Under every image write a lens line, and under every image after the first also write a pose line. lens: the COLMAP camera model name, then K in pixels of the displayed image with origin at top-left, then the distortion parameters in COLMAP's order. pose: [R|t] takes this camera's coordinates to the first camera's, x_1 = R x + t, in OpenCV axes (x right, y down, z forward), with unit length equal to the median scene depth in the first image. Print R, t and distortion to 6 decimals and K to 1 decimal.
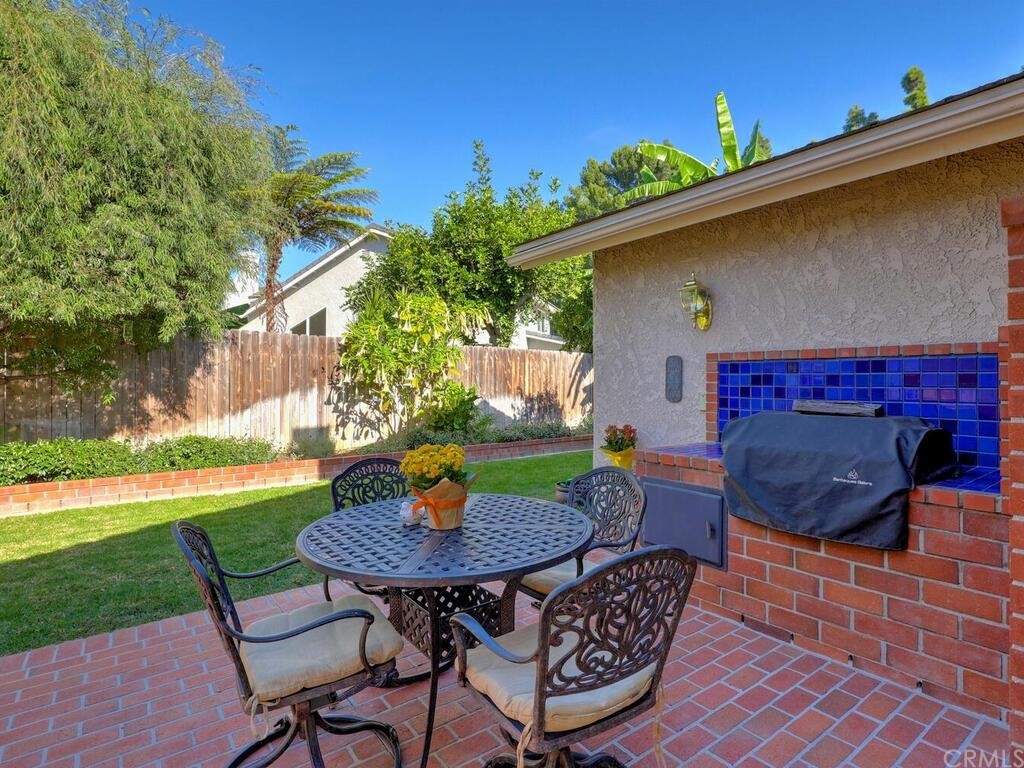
lens RADIAL K [[535.1, 0, 511.4], [0, 535.1, 385.7], [0, 0, 1]] dist [-0.014657, 0.000653]
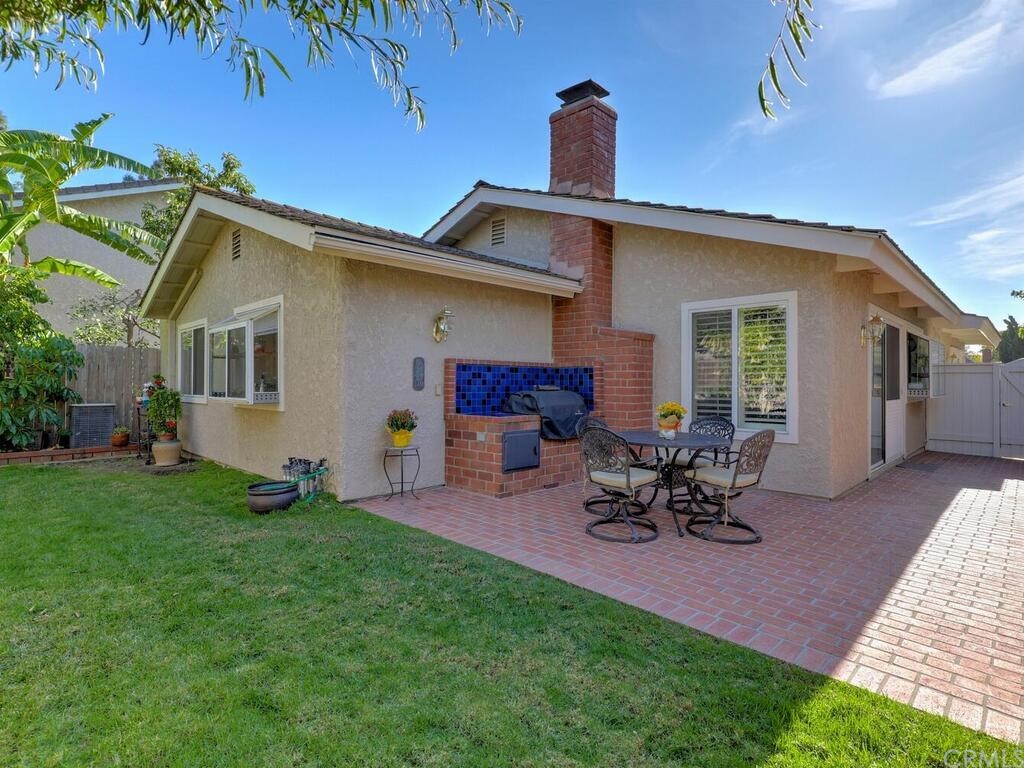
lens RADIAL K [[535.1, 0, 512.2], [0, 535.1, 379.4], [0, 0, 1]] dist [-0.014657, 0.000653]
pose [[-0.148328, -0.001780, 0.988937, -1.255869], [-0.001290, 0.999998, 0.001606, -0.000112], [-0.988937, -0.001037, -0.148330, 1.079550]]
